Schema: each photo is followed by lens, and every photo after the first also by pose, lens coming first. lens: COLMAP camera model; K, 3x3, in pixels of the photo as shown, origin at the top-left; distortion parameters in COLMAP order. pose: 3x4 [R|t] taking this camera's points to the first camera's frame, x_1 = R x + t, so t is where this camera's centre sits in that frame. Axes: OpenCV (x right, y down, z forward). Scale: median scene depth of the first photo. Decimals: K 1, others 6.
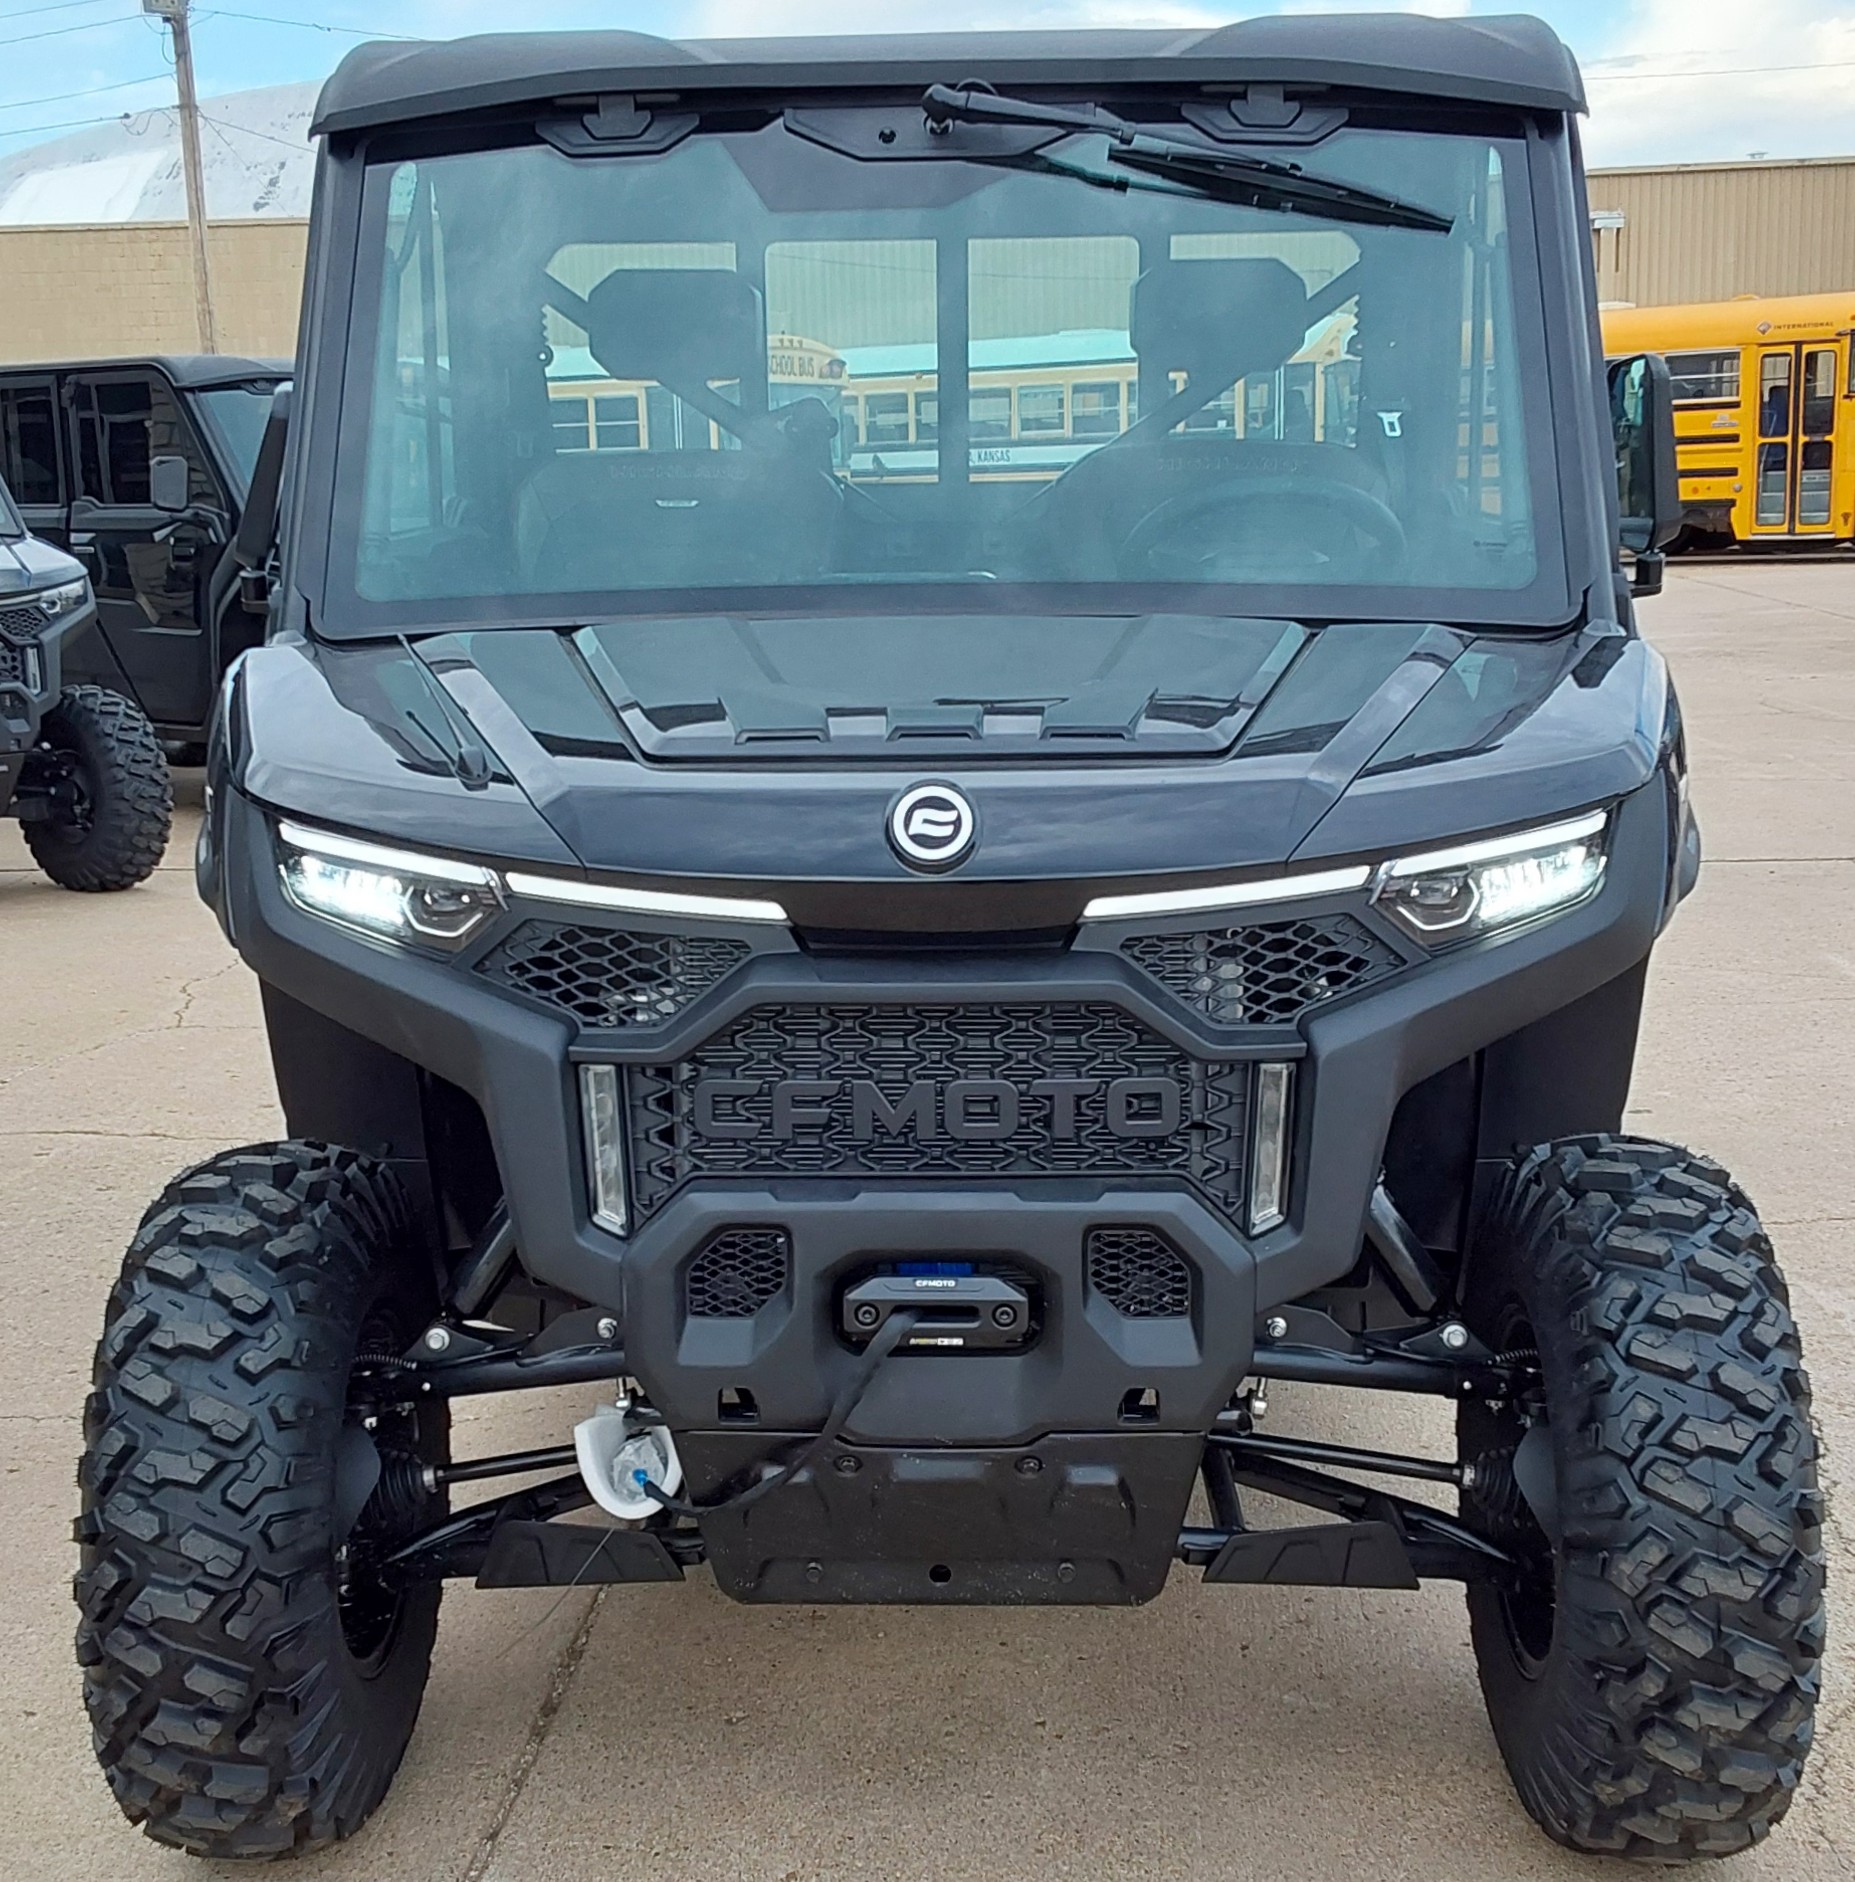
lens RADIAL K [[2643.8, 0, 927.5], [0, 2643.8, 941.0], [0, 0, 1]] dist [0.027332, 0.045447]
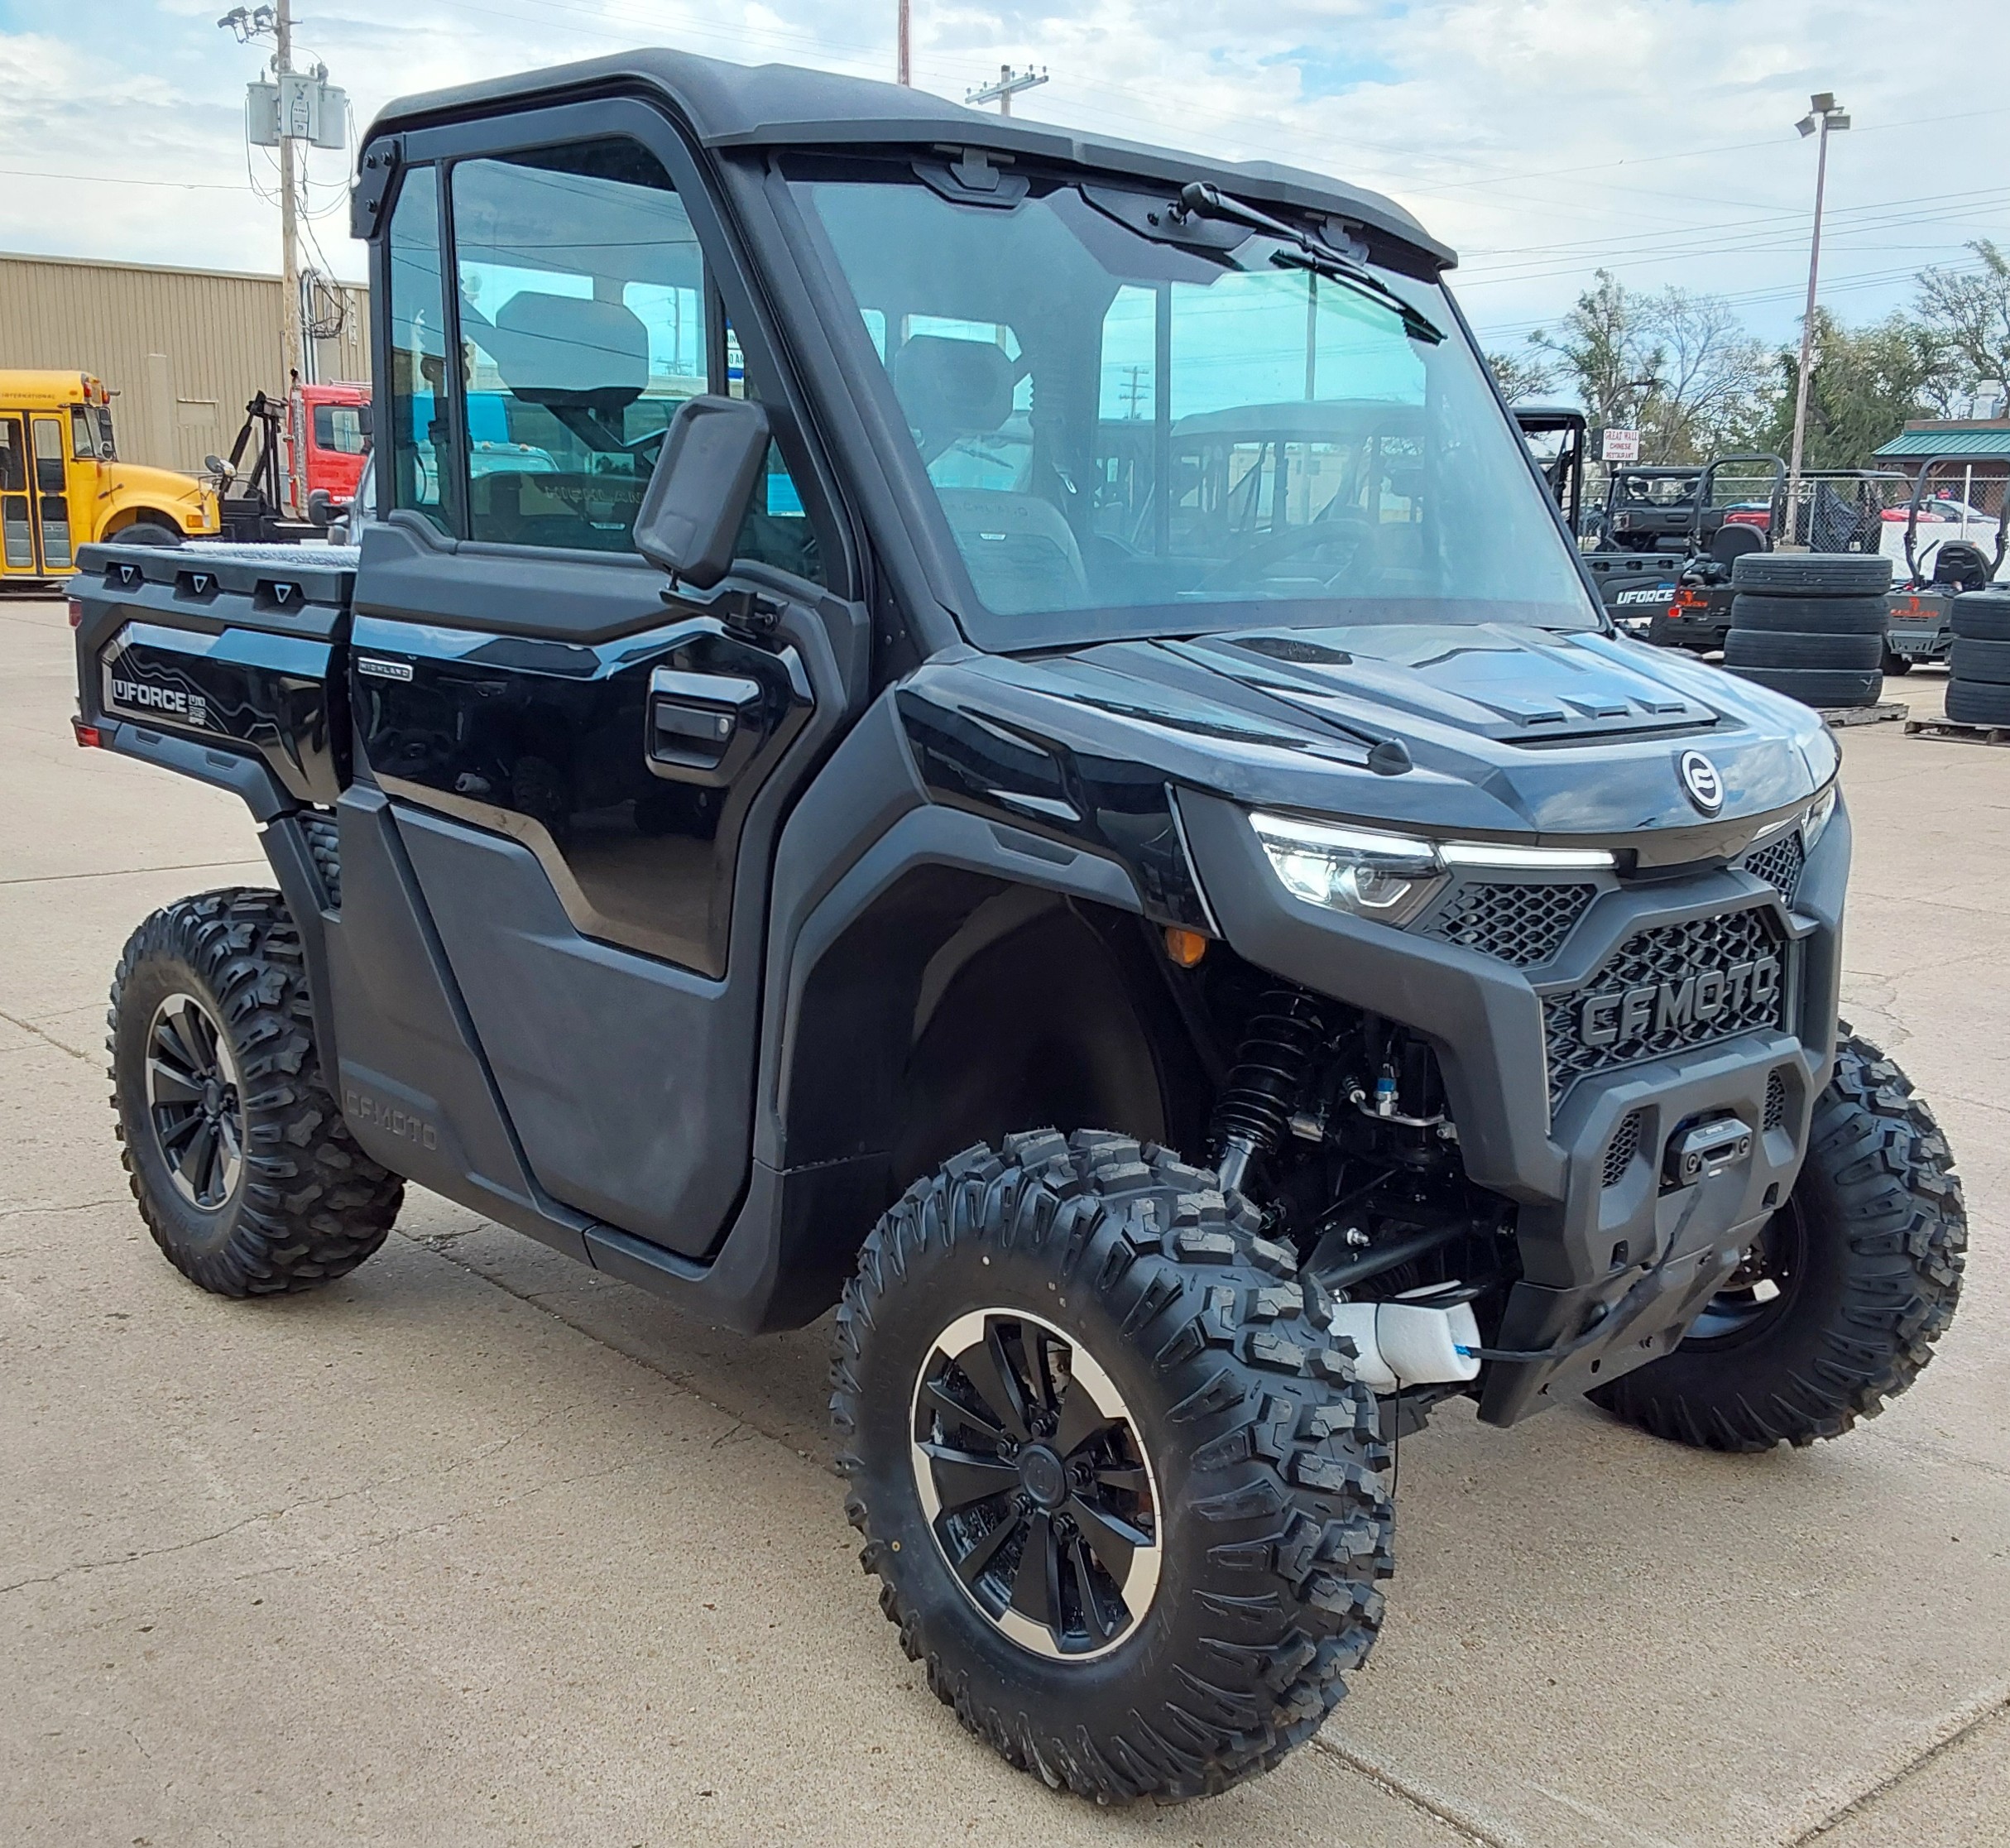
lens RADIAL K [[2188.5, 0, 1005.0], [0, 2188.5, 924.0], [0, 0, 1]] dist [-0.002999, 0.003410]
pose [[0.707728, -0.097066, 0.699785, -0.783851], [0.094031, 0.994646, 0.042867, -0.040744], [-0.700200, 0.035463, 0.713066, 0.369856]]
